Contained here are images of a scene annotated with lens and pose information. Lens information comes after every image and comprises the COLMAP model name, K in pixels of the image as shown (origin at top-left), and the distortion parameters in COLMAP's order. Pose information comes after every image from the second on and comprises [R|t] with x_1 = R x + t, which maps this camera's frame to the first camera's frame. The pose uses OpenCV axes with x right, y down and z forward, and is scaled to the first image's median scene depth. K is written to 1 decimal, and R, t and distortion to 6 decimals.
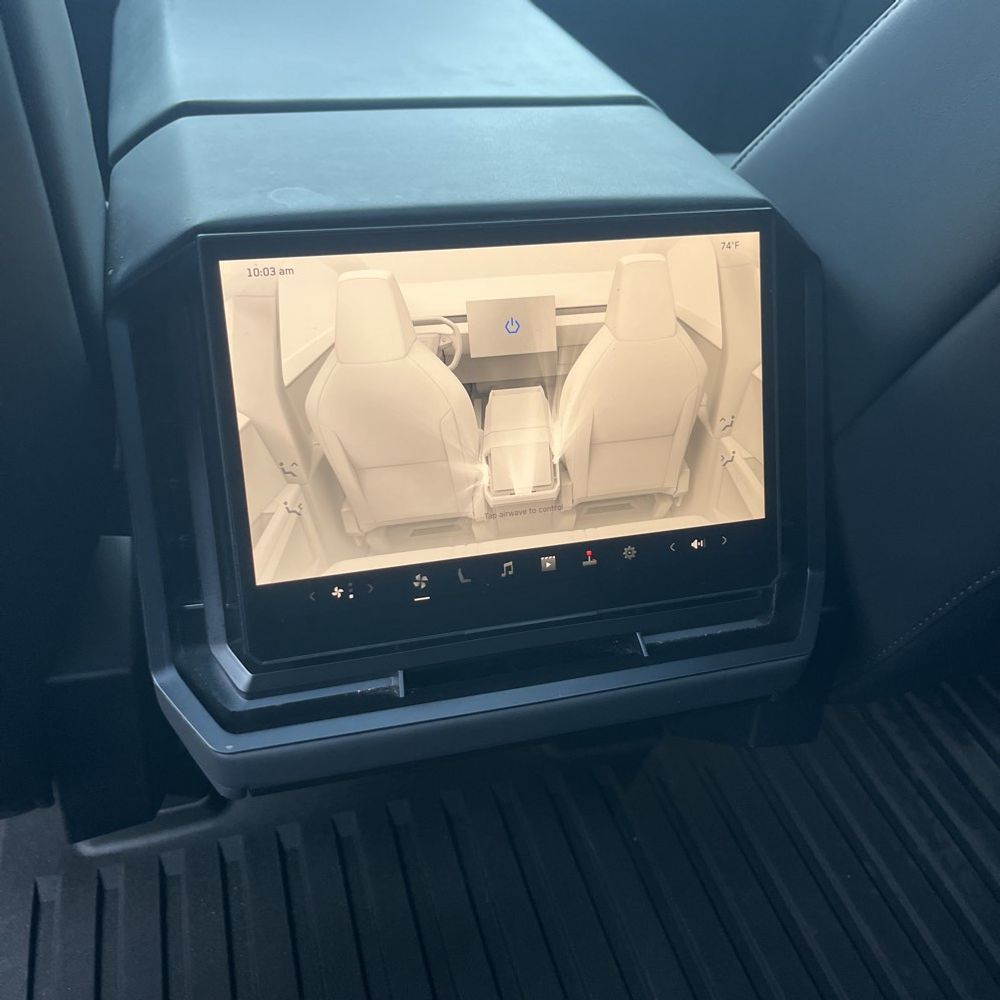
lens RADIAL K [[1004.5, 0, 497.7], [0, 1004.5, 496.1], [0, 0, 1]] dist [0.031866, -0.020063]
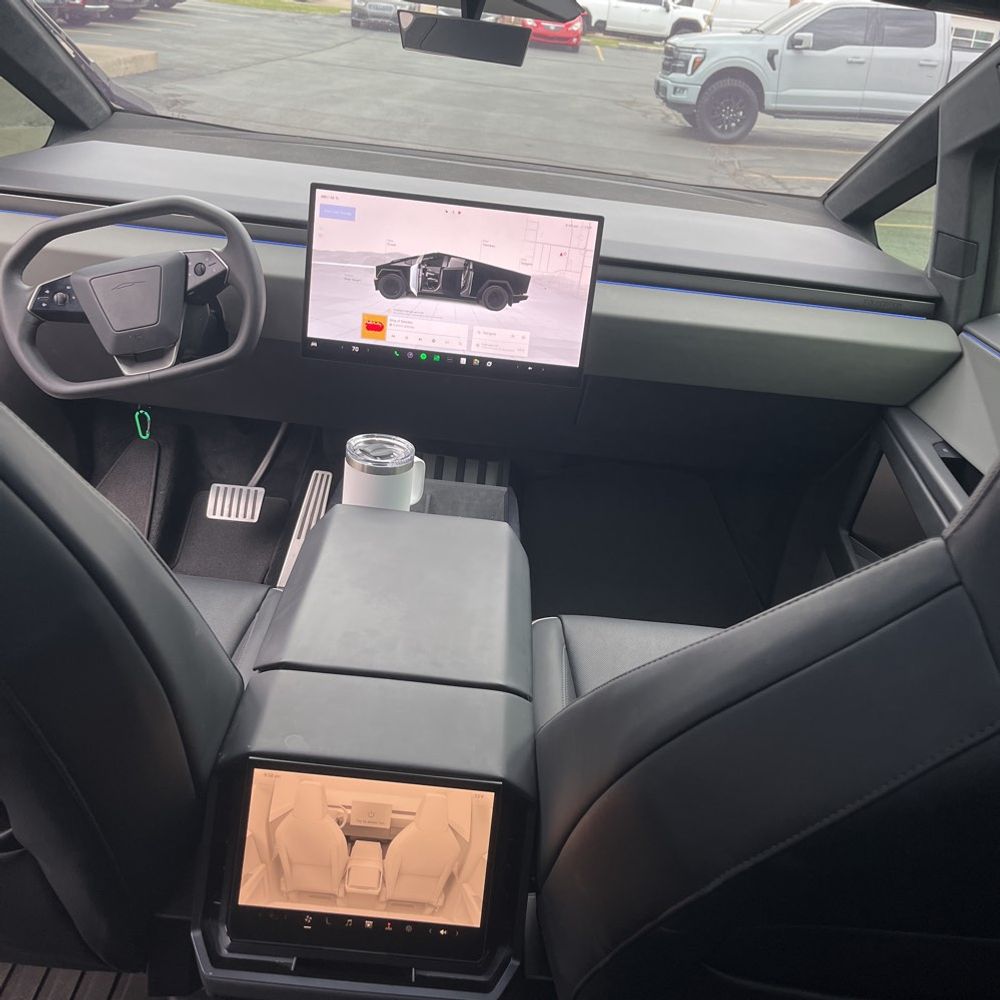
lens RADIAL K [[1004.5, 0, 497.7], [0, 1004.5, 496.1], [0, 0, 1]] dist [0.031866, -0.020063]
pose [[0.956742, 0.171151, -0.235268, 0.694511], [-0.215998, 0.959604, -0.180293, -0.504354], [0.194907, 0.223311, 0.955062, -1.277329]]
